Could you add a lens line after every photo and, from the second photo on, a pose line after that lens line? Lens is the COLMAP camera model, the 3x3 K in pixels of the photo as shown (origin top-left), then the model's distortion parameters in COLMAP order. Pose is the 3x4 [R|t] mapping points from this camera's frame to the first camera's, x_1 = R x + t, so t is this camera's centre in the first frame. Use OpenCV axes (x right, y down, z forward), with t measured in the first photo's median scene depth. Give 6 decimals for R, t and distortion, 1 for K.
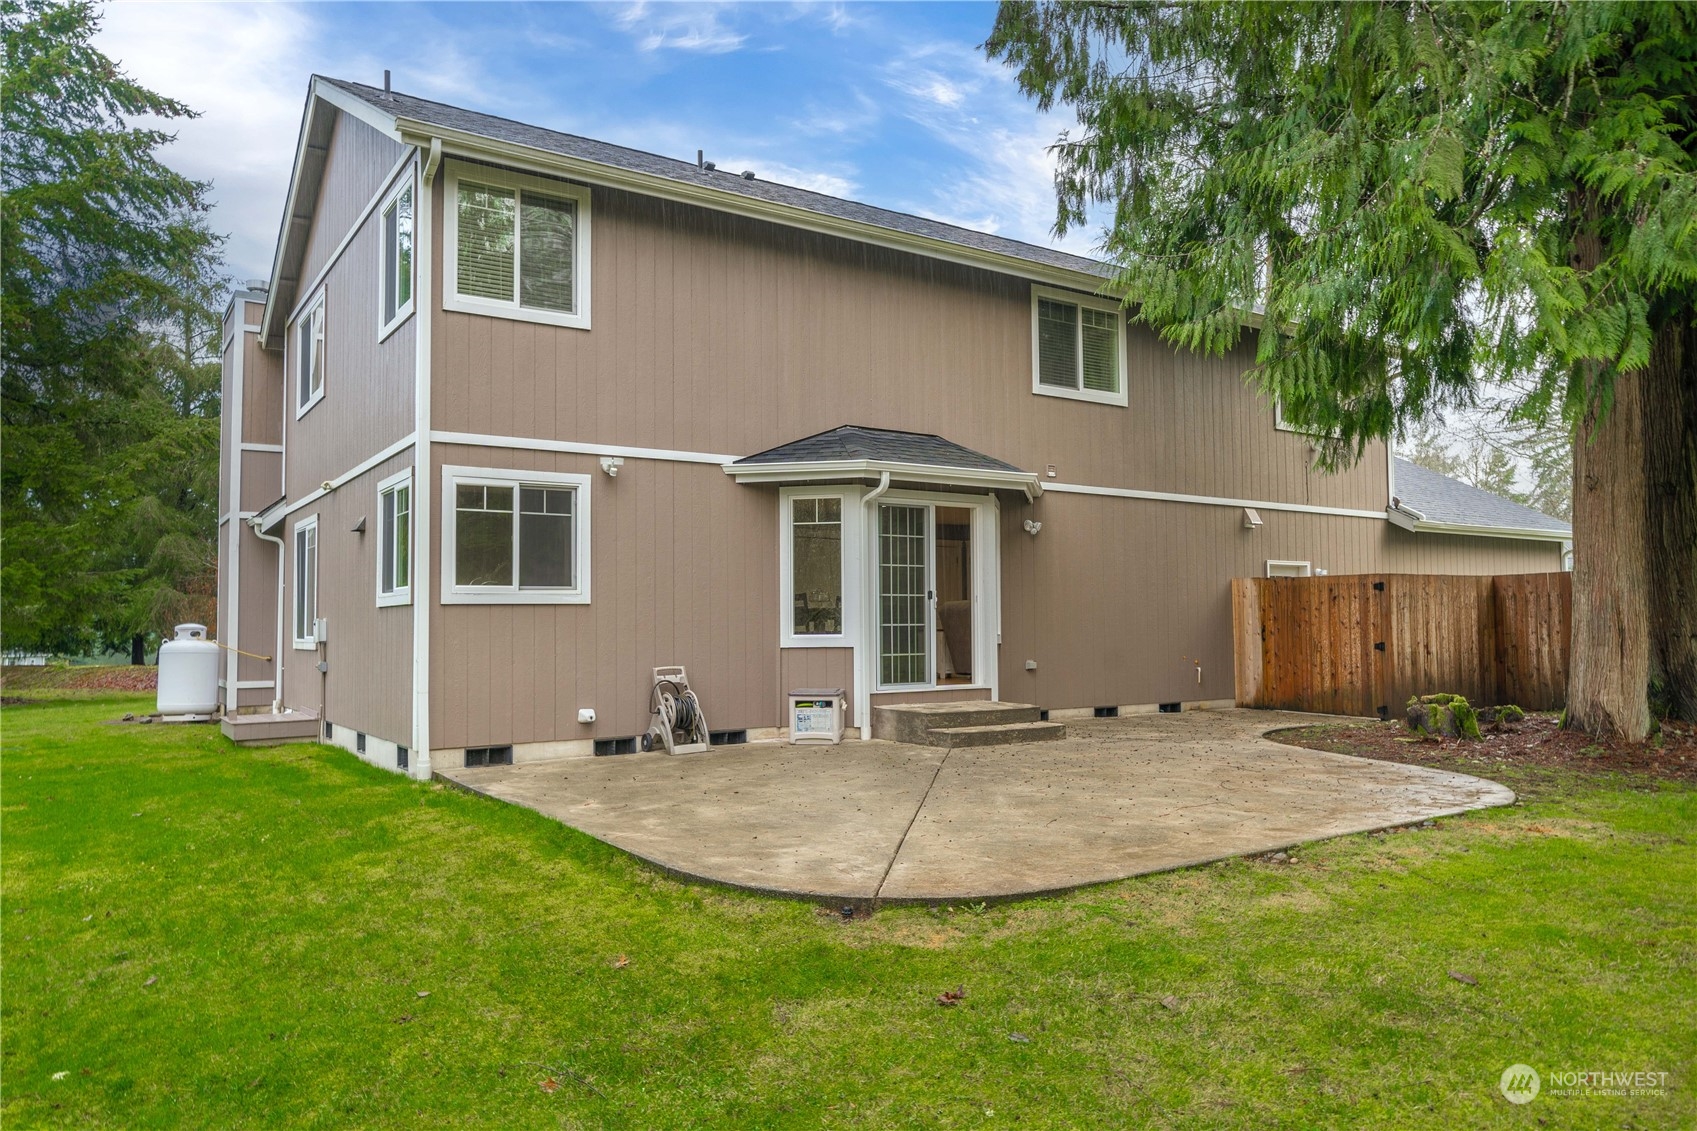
lens RADIAL K [[1202.7, 0, 851.8], [0, 1202.7, 568.5], [0, 0, 1]] dist [0.005009, 0.001674]
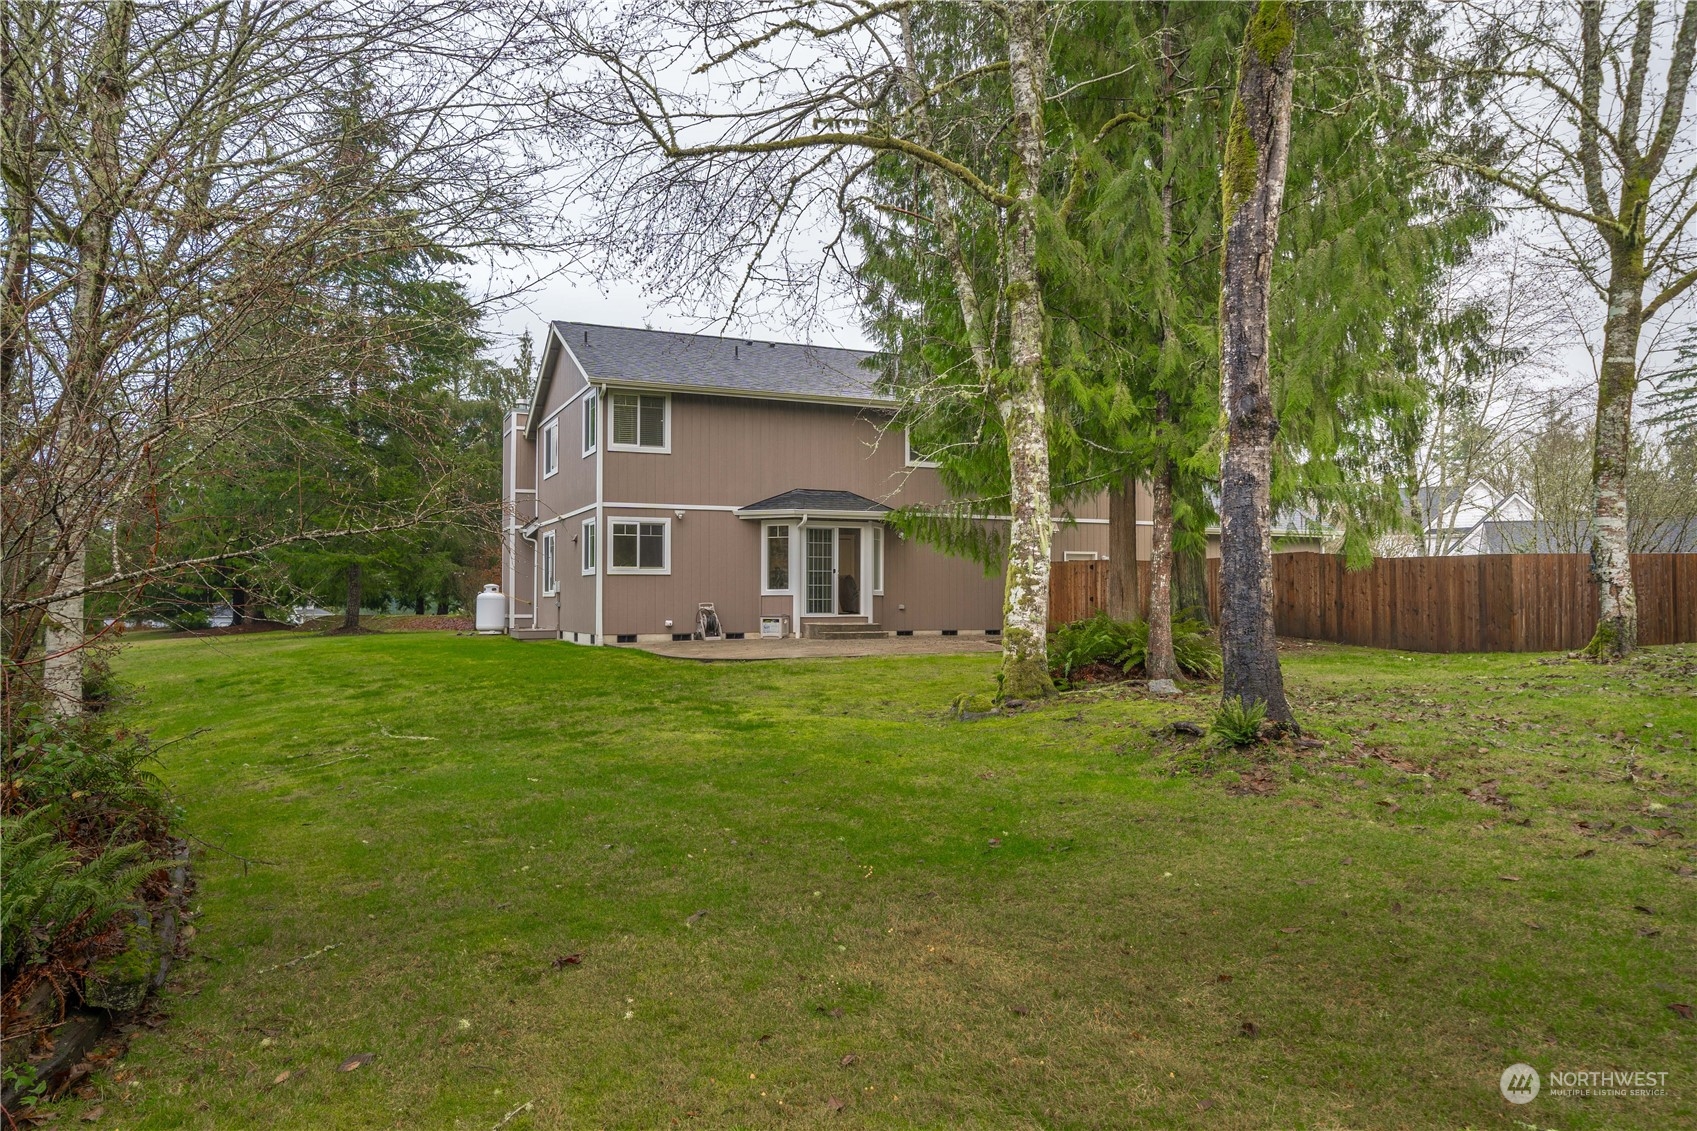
lens RADIAL K [[1202.7, 0, 847.1], [0, 1202.7, 563.3], [0, 0, 1]] dist [0.005009, 0.001674]
pose [[0.986356, 0.002344, -0.164607, 0.446347], [0.000930, 0.999803, 0.019812, -0.033741], [0.164621, -0.019694, 0.986160, -1.092767]]
